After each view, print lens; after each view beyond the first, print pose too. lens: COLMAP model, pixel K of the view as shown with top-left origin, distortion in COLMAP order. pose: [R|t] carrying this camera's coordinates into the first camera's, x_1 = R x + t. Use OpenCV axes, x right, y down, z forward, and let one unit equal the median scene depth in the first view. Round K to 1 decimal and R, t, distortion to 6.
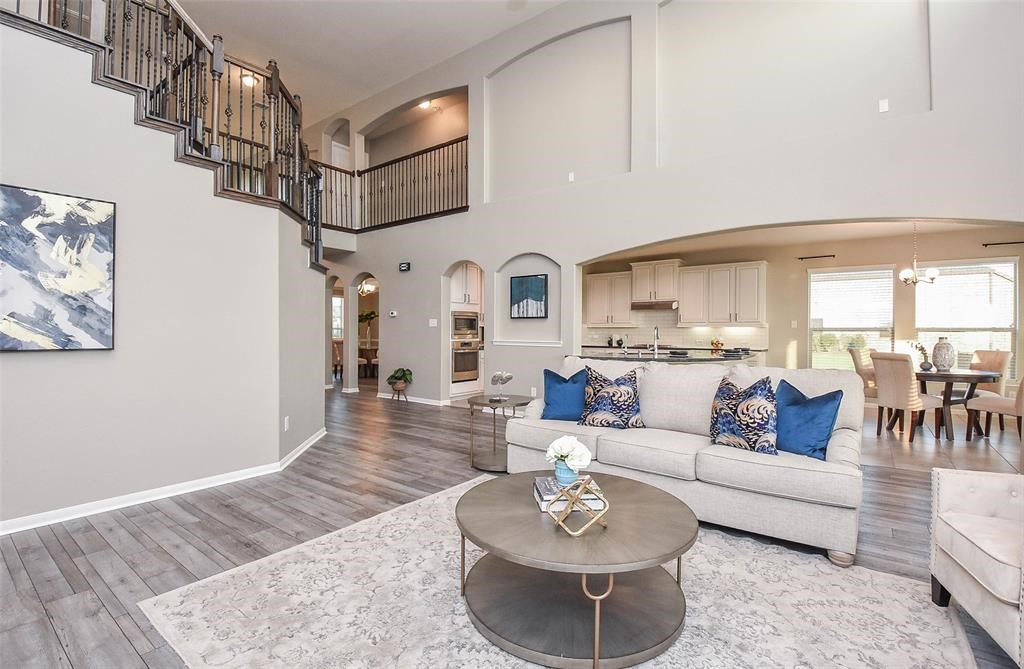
lens RADIAL K [[462.1, 0, 512.0], [0, 462.1, 334.5], [0, 0, 1]] dist [-0.000182, -0.000025]
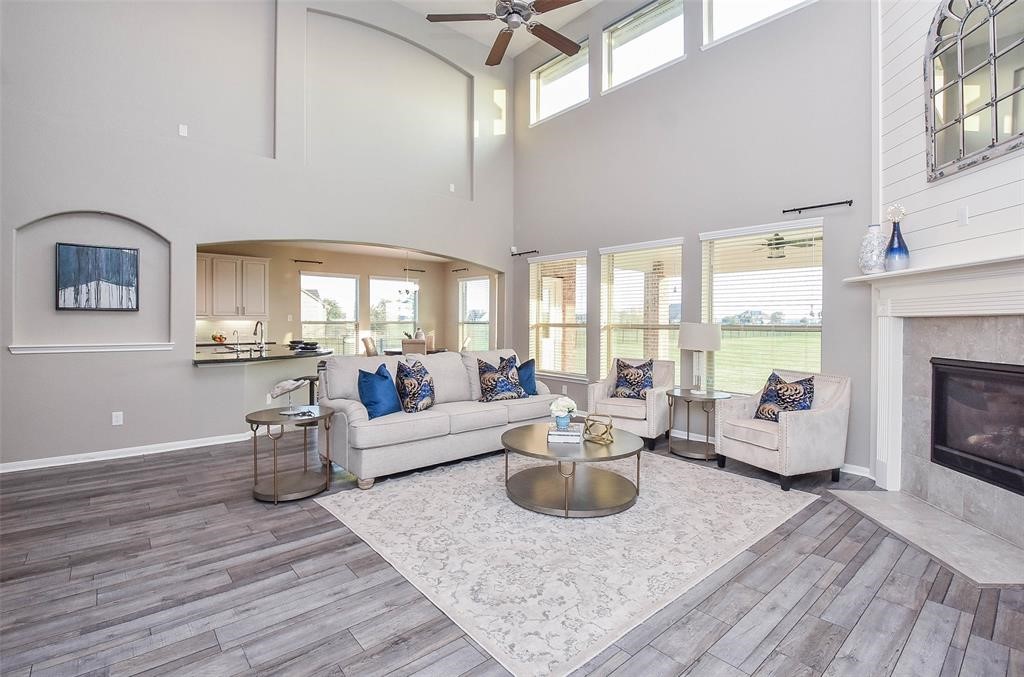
lens RADIAL K [[478.9, 0, 516.1], [0, 478.9, 324.5], [0, 0, 1]] dist [-0.018061, -0.000272]
pose [[0.205386, -0.008351, 0.978645, -0.519282], [0.008843, 0.999939, 0.006677, -0.014165], [-0.978641, 0.007282, 0.205447, 0.279926]]
